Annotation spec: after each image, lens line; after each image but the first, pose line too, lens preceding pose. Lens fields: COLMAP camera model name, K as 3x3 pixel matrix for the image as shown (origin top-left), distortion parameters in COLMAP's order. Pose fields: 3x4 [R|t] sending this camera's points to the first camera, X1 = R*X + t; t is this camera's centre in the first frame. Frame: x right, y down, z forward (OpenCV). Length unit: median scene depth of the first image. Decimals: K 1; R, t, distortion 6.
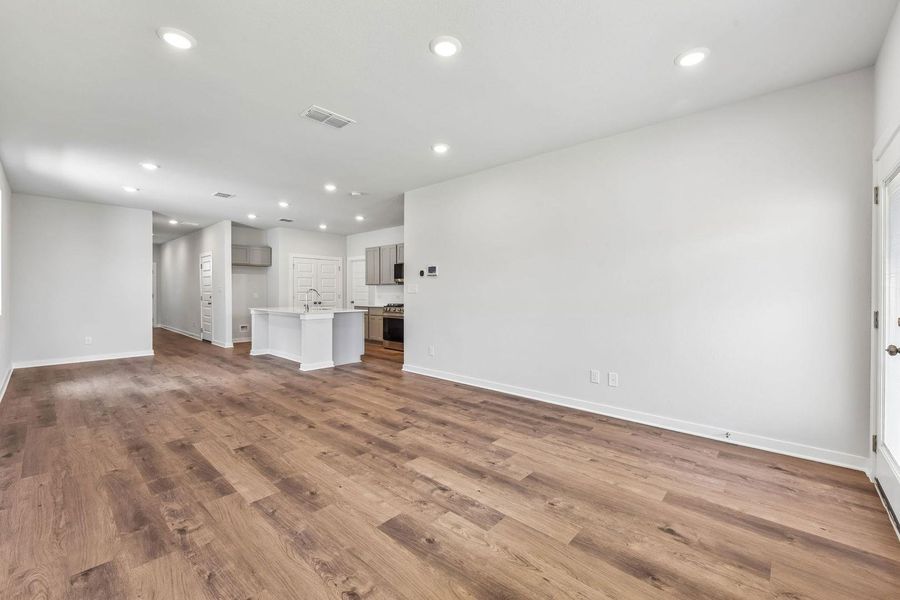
lens RADIAL K [[369.4, 0, 466.5], [0, 369.4, 292.1], [0, 0, 1]] dist [-0.016080, -0.000838]
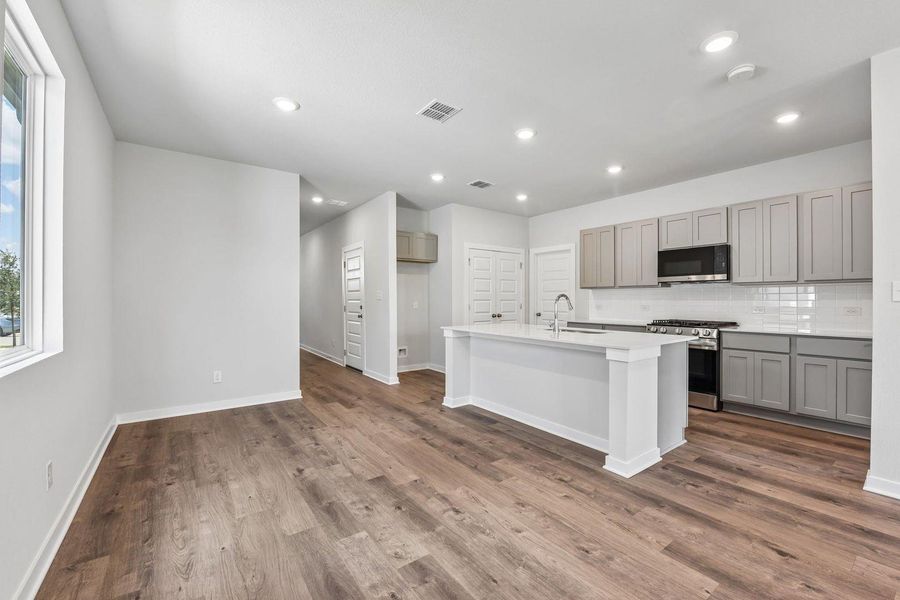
lens RADIAL K [[369.4, 0, 468.1], [0, 369.4, 305.3], [0, 0, 1]] dist [-0.016080, -0.000838]
pose [[0.979475, 0.000446, -0.201565, -0.351750], [0.002974, 0.999857, 0.016662, -0.001536], [0.201544, -0.016920, 0.979333, 0.345388]]
